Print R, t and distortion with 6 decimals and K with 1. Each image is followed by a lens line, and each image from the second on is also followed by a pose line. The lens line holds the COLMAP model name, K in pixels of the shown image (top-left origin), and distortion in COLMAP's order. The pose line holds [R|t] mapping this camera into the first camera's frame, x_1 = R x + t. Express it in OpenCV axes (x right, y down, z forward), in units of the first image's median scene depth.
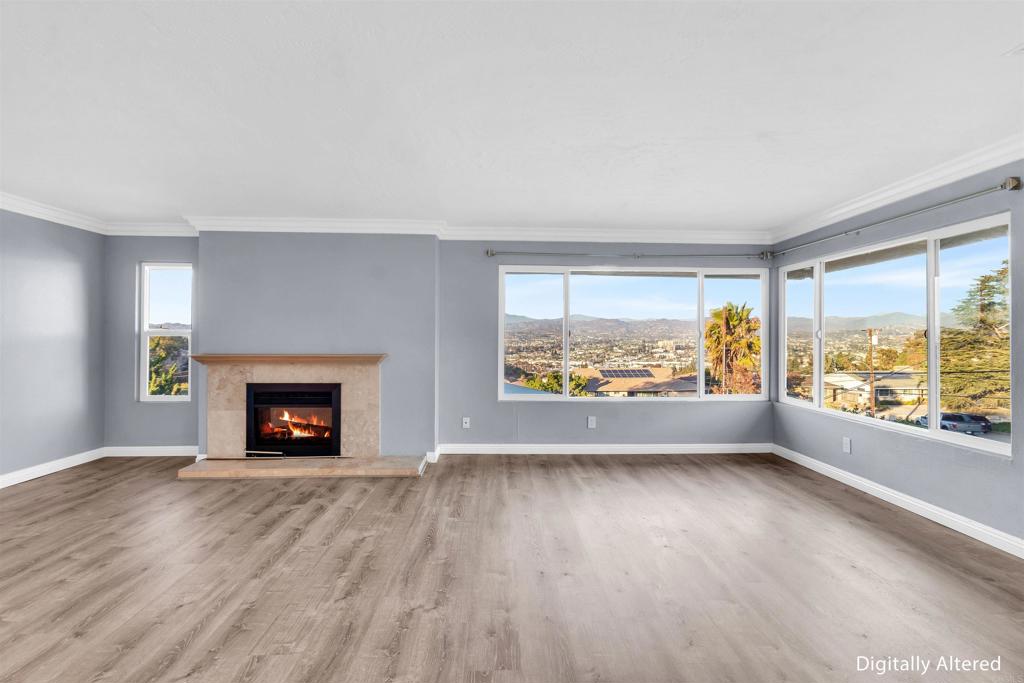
lens RADIAL K [[470.0, 0, 512.0], [0, 470.0, 341.5], [0, 0, 1]] dist [0.001304, 0.000453]
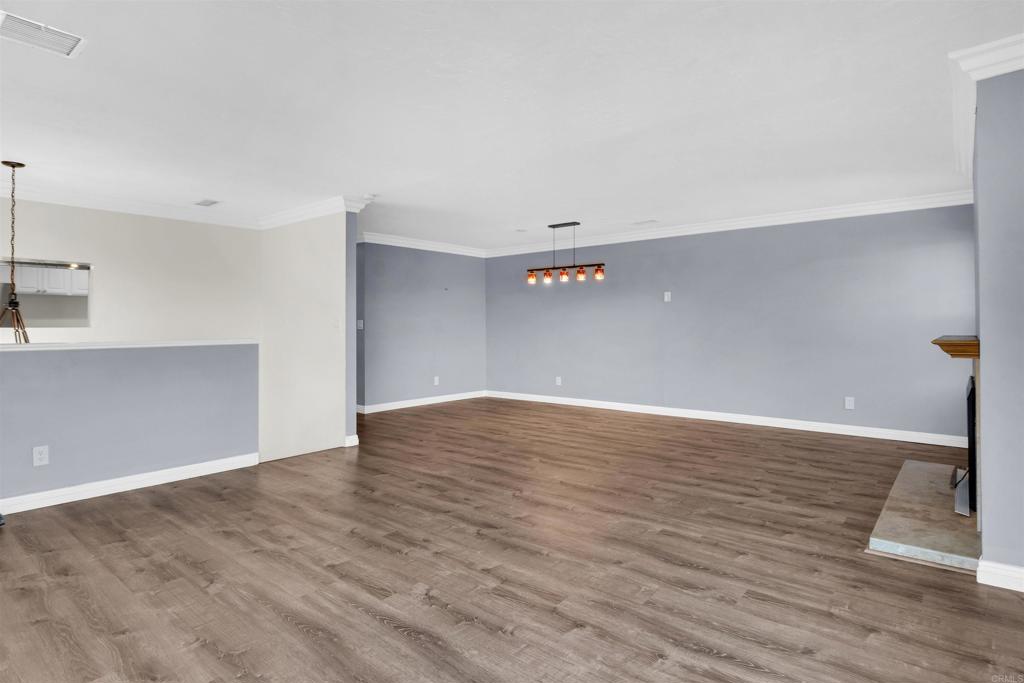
lens RADIAL K [[553.8, 0, 512.0], [0, 553.8, 341.5], [0, 0, 1]] dist [0.000882, 0.000149]
pose [[-0.667336, 0.024735, -0.744346, 0.716189], [-0.006533, 0.999215, 0.039061, 0.010603], [0.744728, 0.030930, -0.666651, 1.368594]]
